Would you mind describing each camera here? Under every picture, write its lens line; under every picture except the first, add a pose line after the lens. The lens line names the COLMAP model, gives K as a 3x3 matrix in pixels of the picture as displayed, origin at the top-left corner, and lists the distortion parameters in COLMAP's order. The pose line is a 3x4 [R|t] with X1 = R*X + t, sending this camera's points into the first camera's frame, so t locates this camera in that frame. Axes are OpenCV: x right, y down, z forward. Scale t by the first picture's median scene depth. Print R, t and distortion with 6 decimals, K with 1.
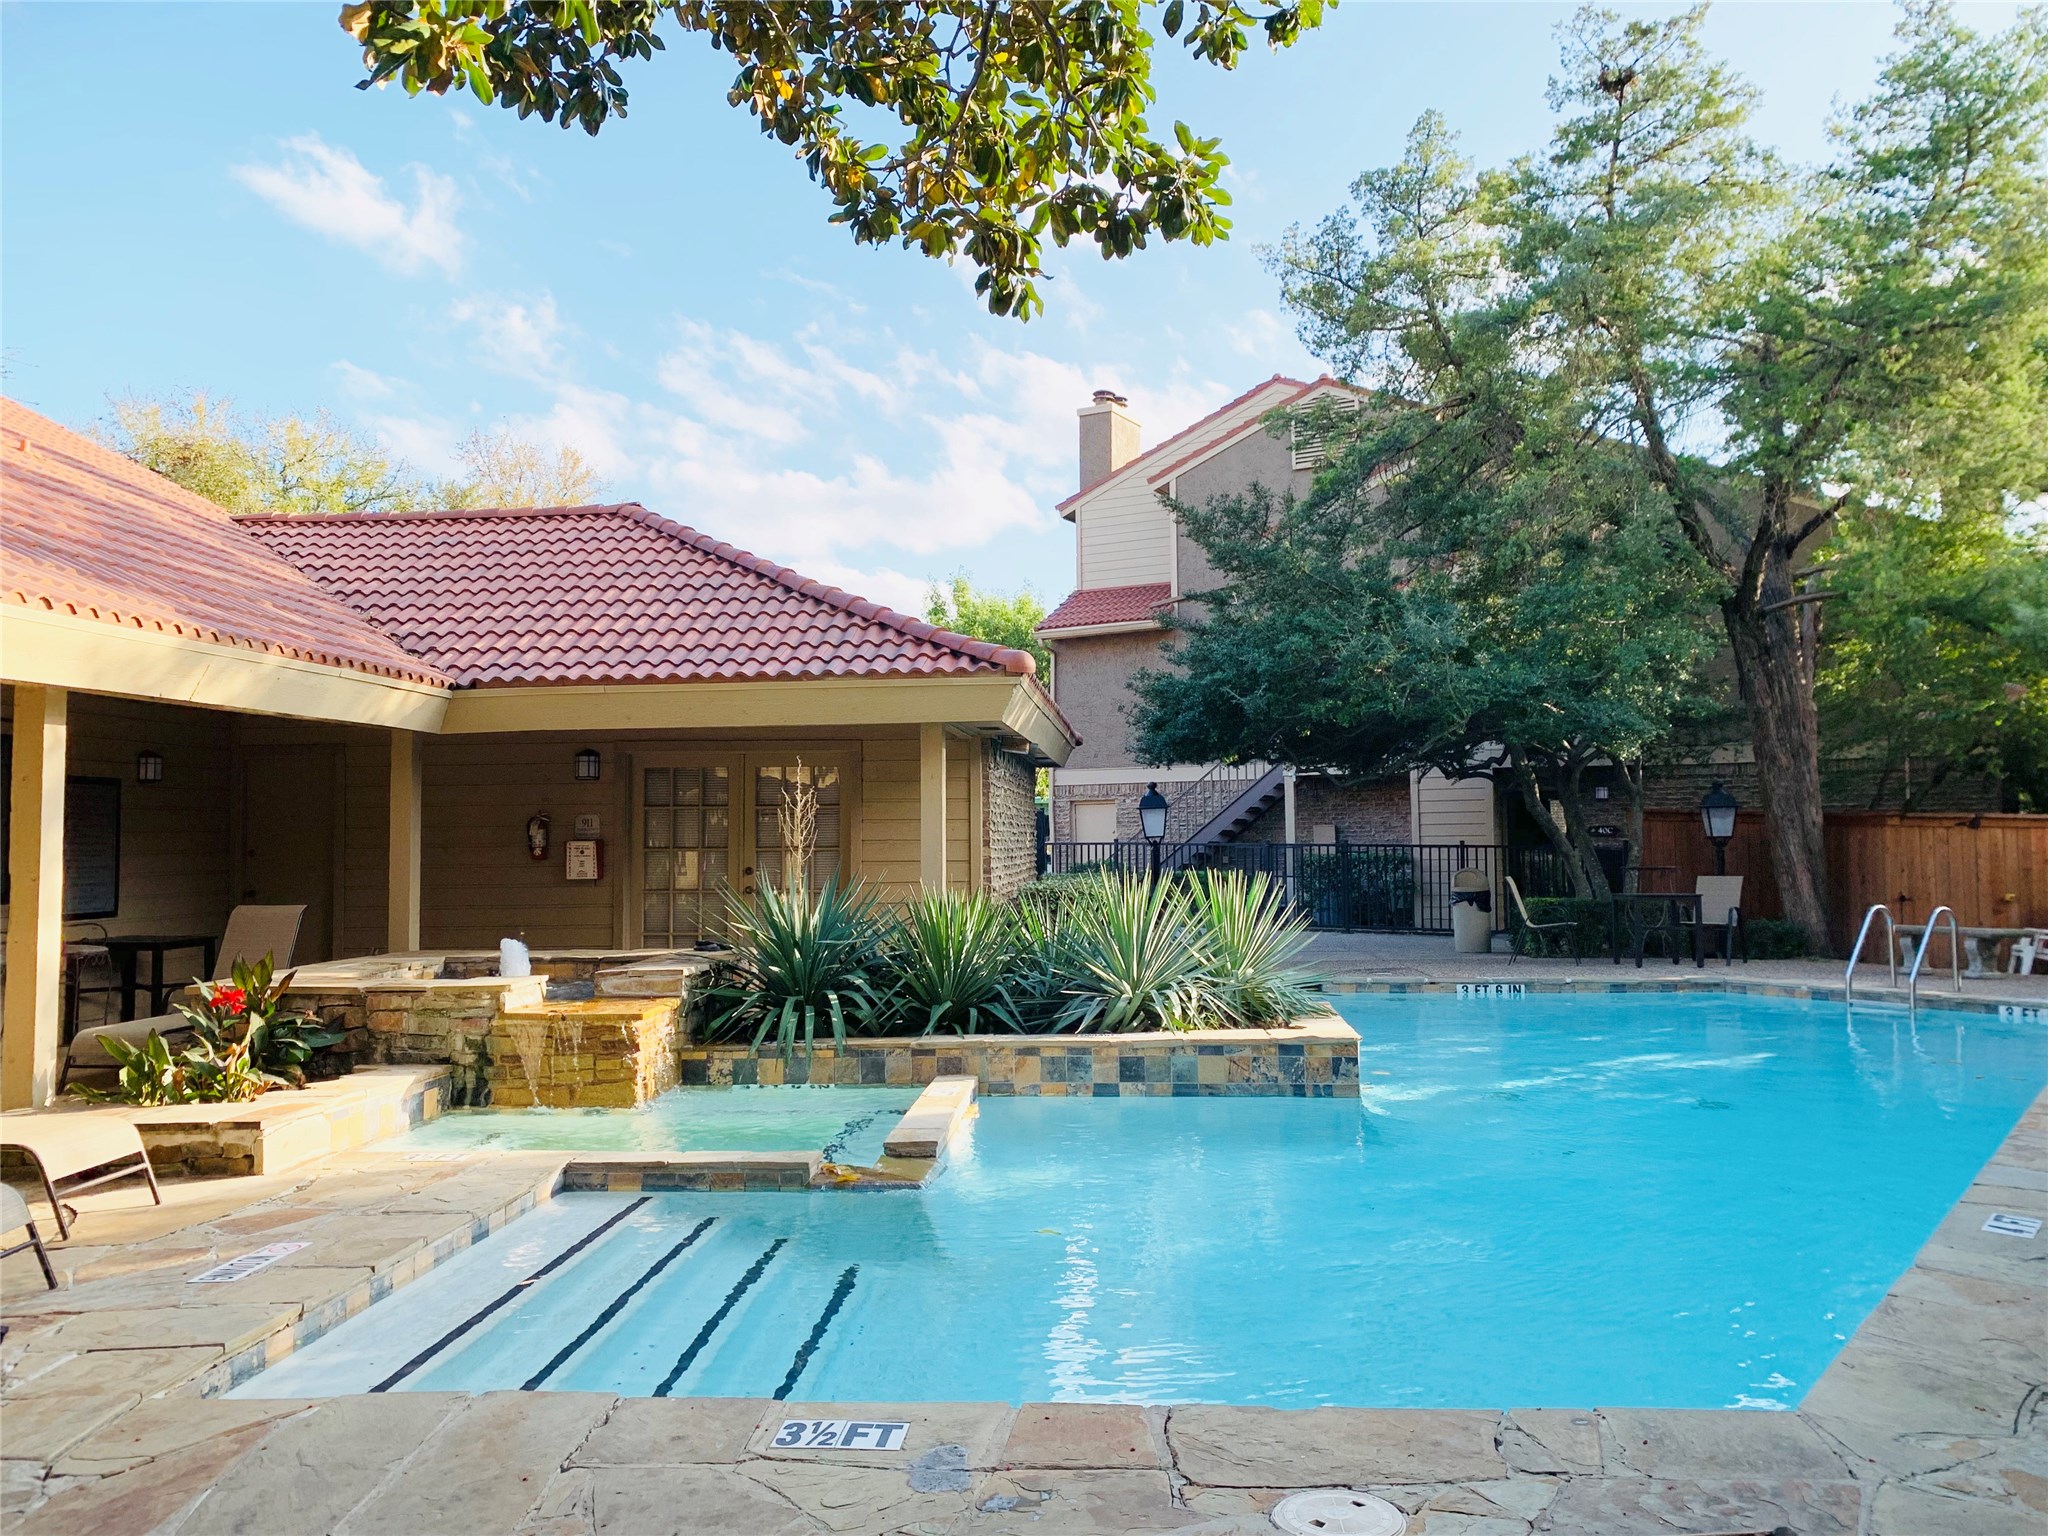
lens RADIAL K [[1570.5, 0, 1032.9], [0, 1570.5, 753.0], [0, 0, 1]] dist [0.046292, -0.054415]
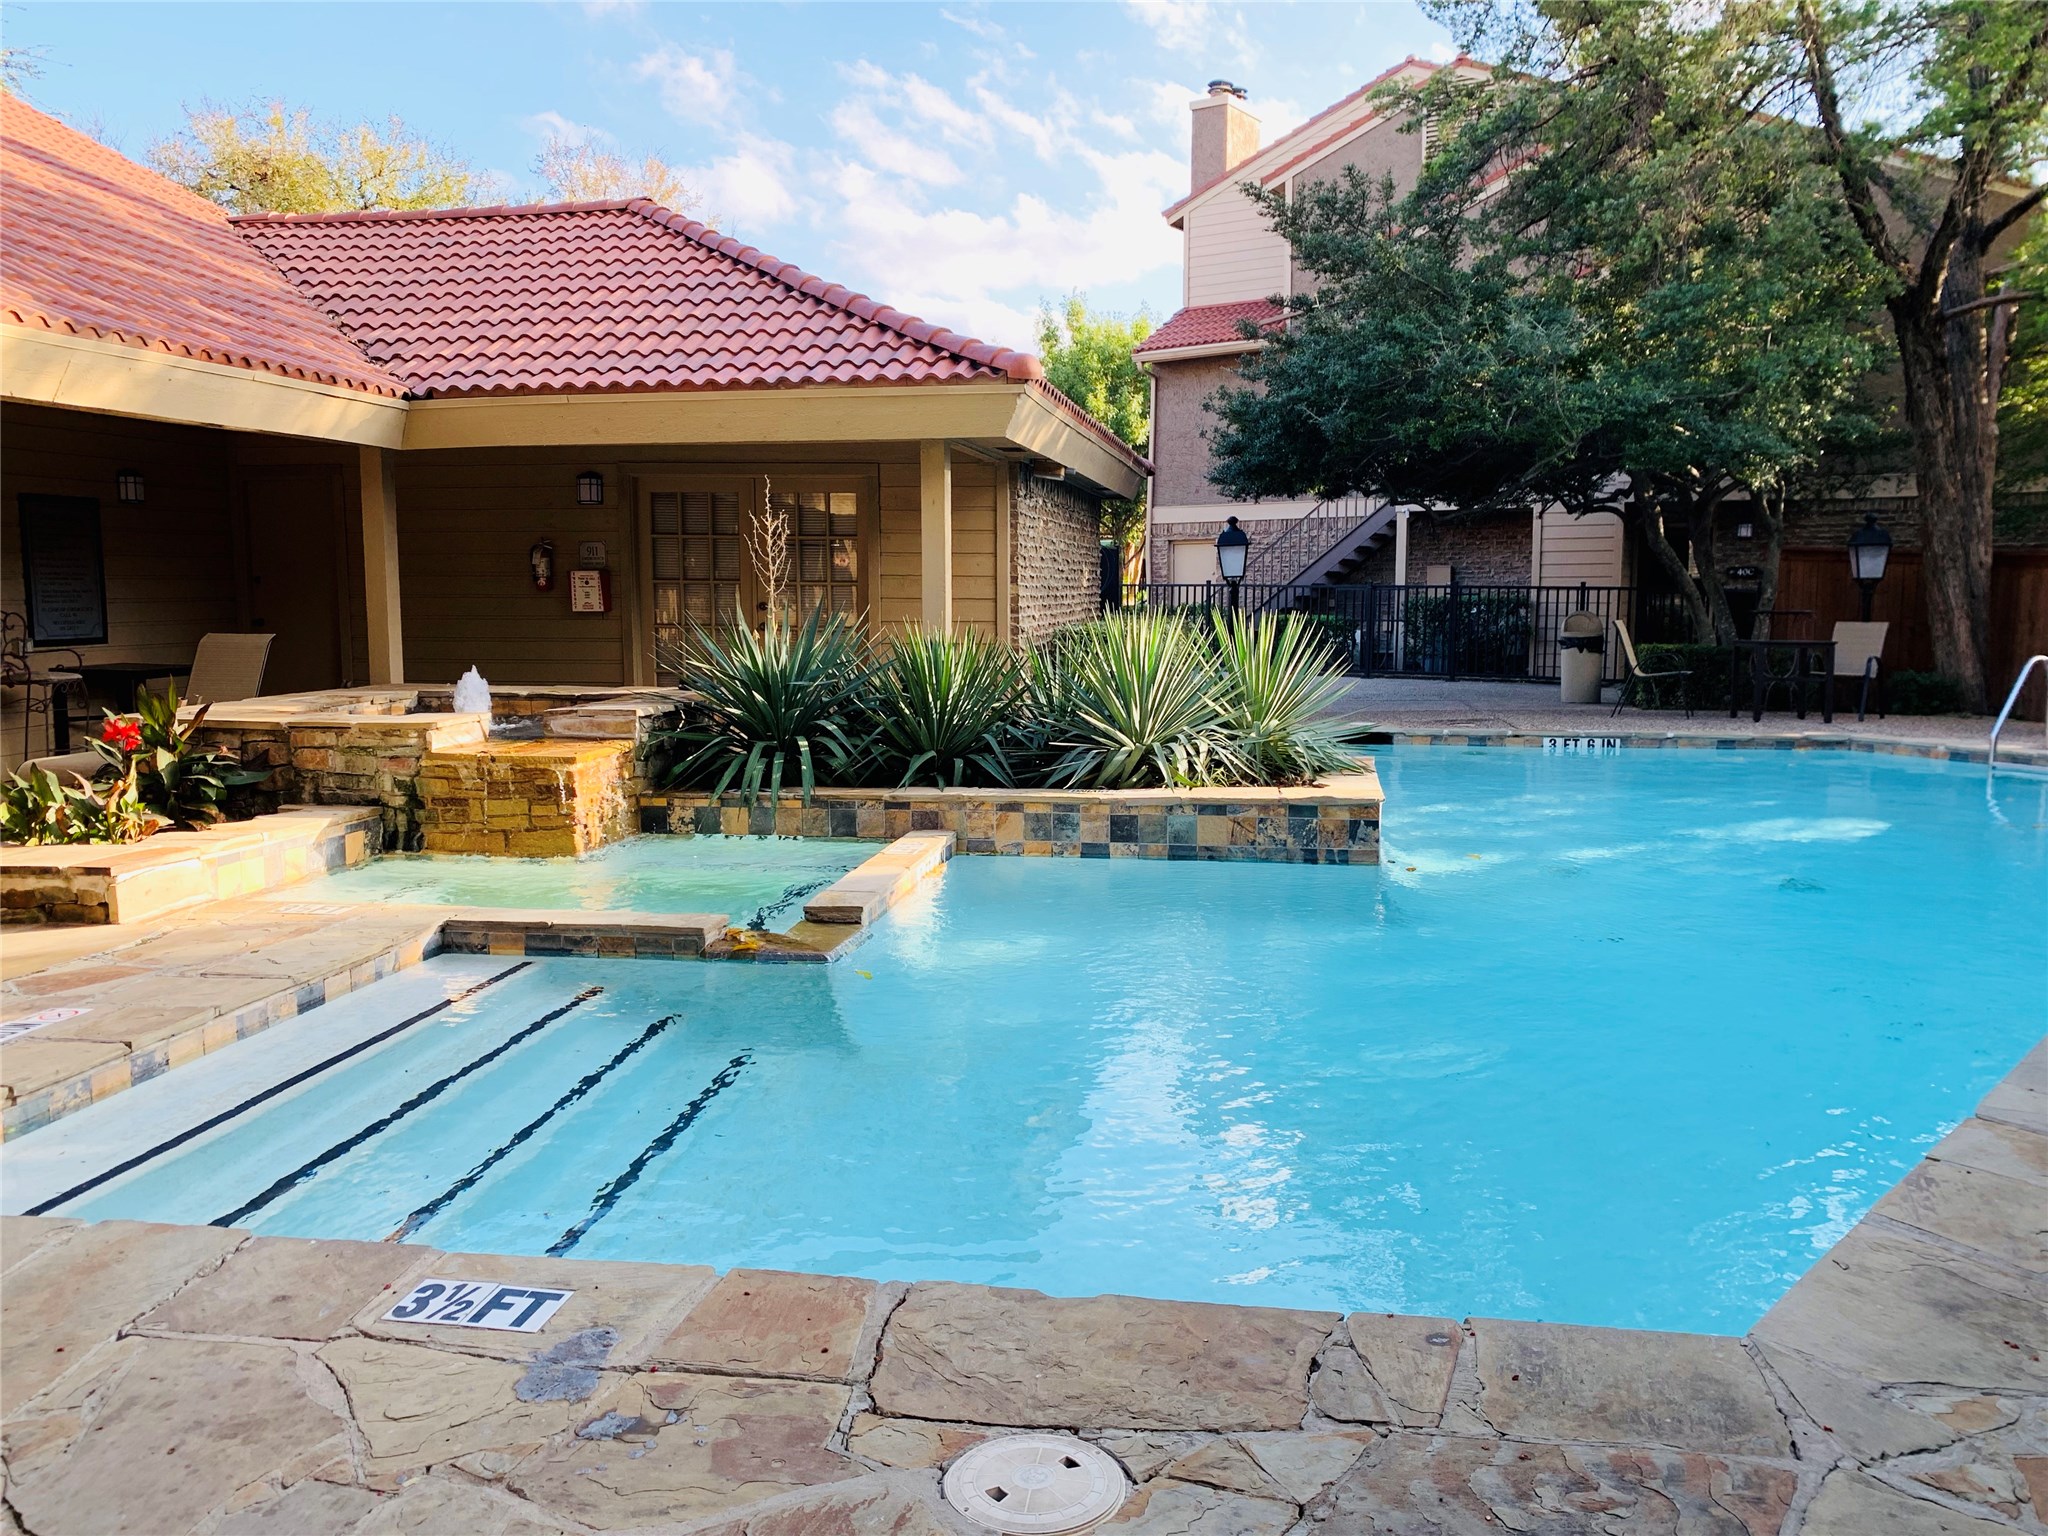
lens RADIAL K [[1570.4, 0, 1031.5], [0, 1570.4, 750.1], [0, 0, 1]] dist [0.038926, -0.049348]
pose [[0.995725, 0.018514, -0.090498, 0.087966], [-0.003742, 0.986990, 0.160738, 0.013162], [0.092297, -0.159712, 0.982839, 0.121337]]
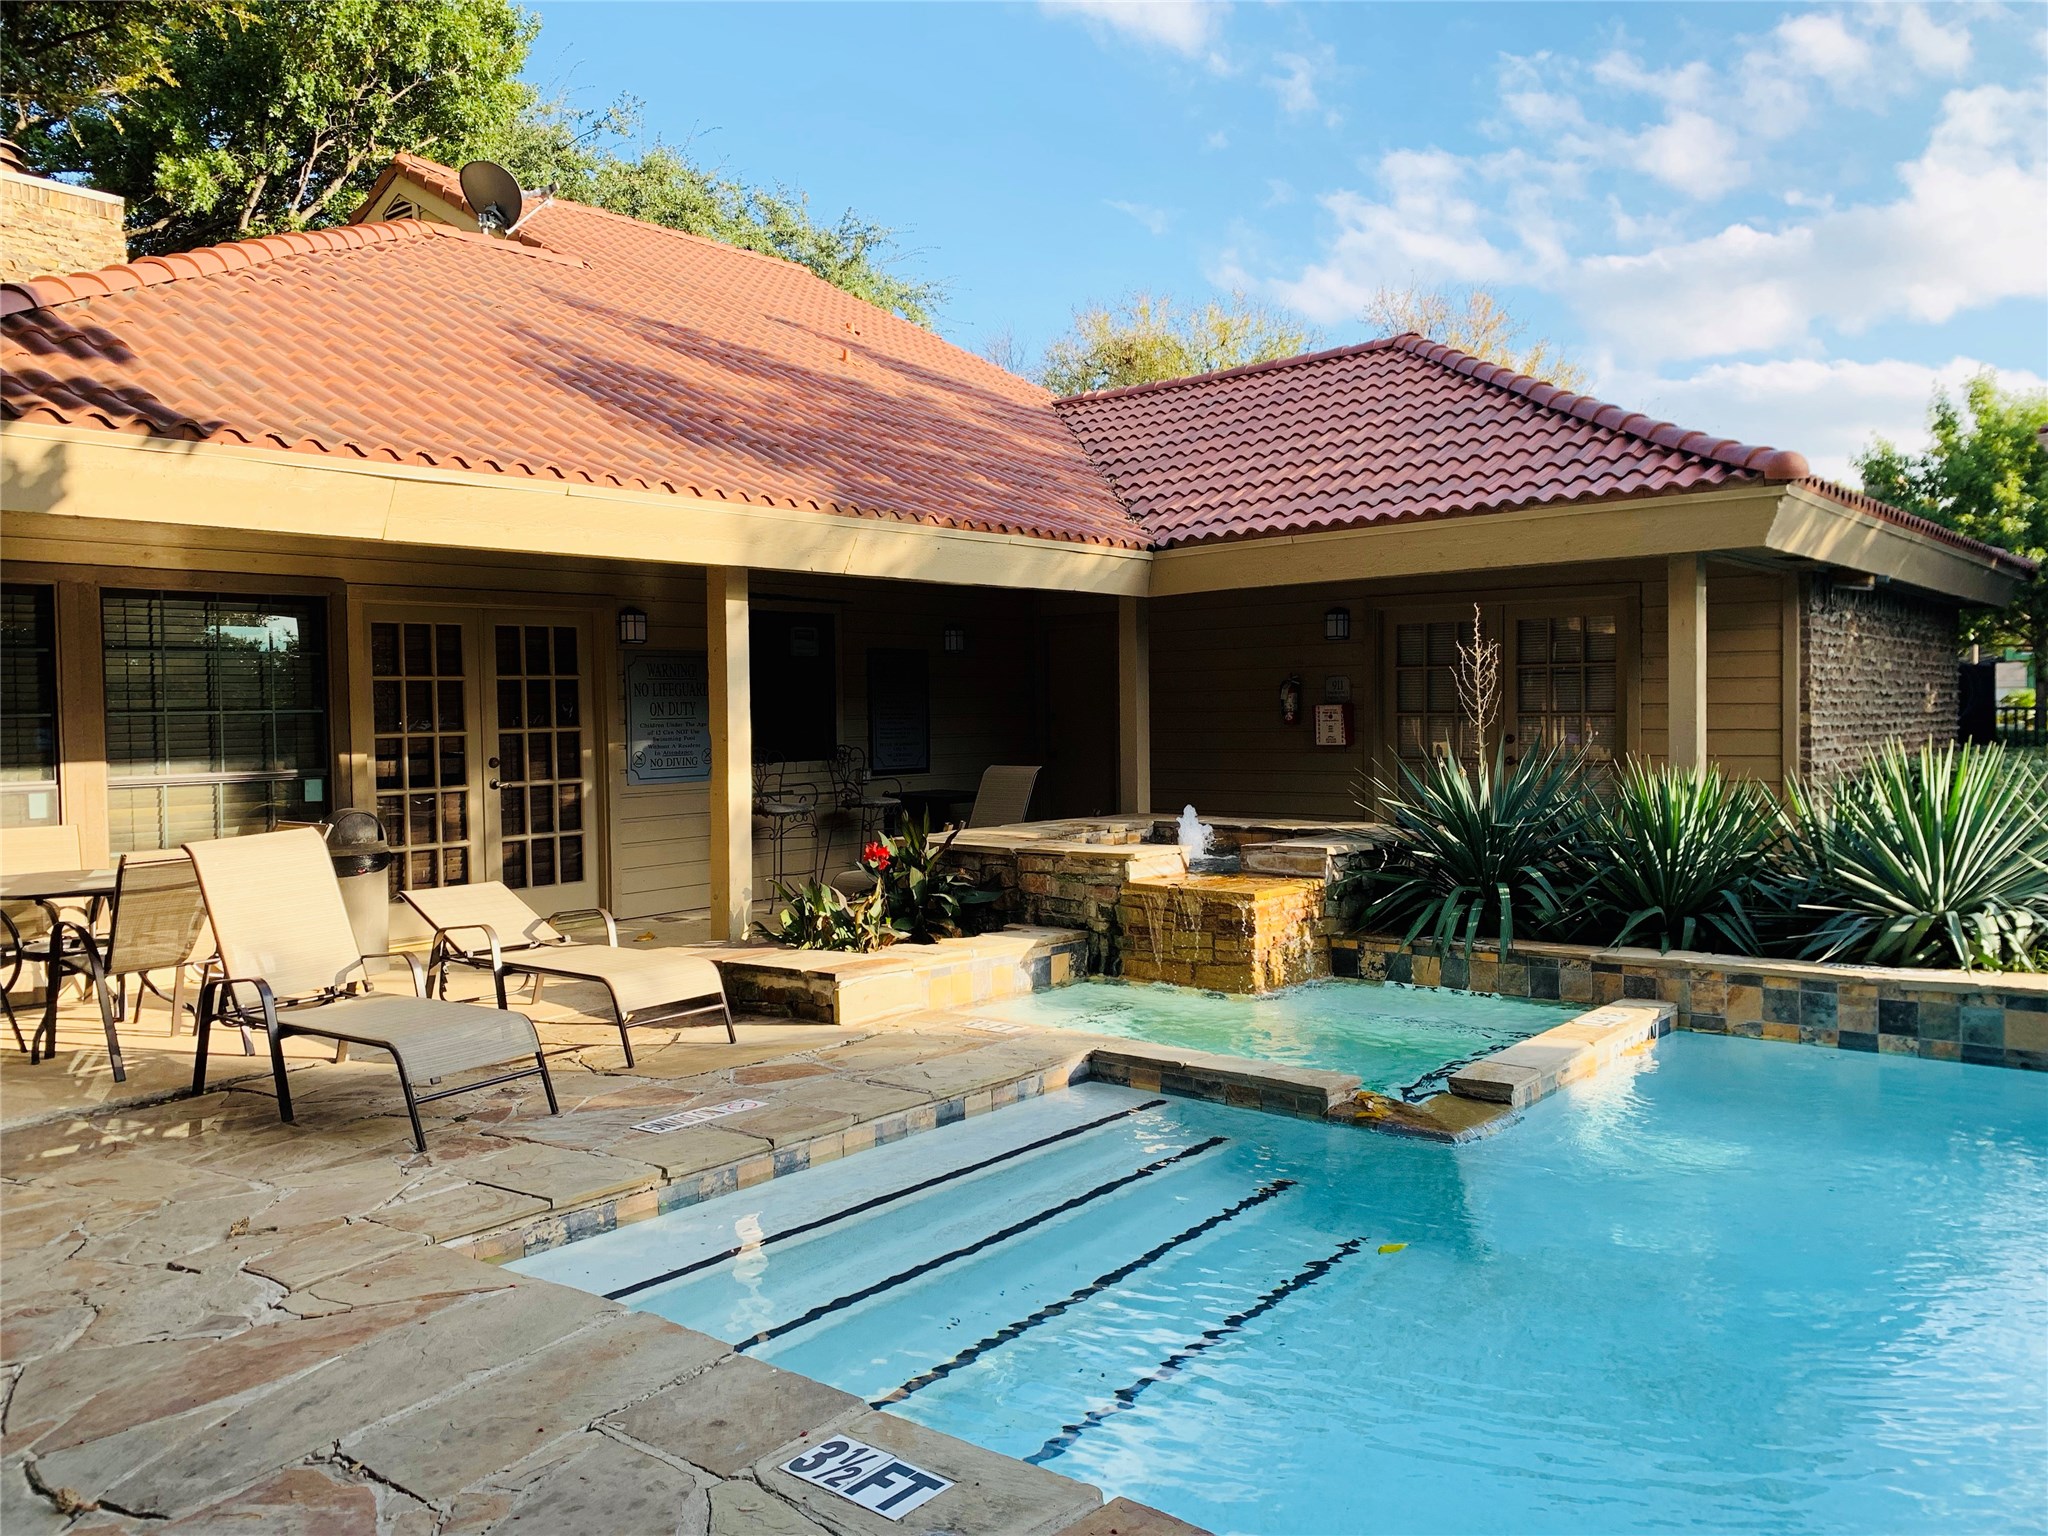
lens RADIAL K [[1558.4, 0, 1029.9], [0, 1558.4, 754.6], [0, 0, 1]] dist [0.127428, -0.220746]
pose [[0.813645, 0.016404, -0.581130, 0.156287], [0.034434, 0.996487, 0.076339, 0.010531], [0.580341, -0.082123, 0.810222, 0.182963]]
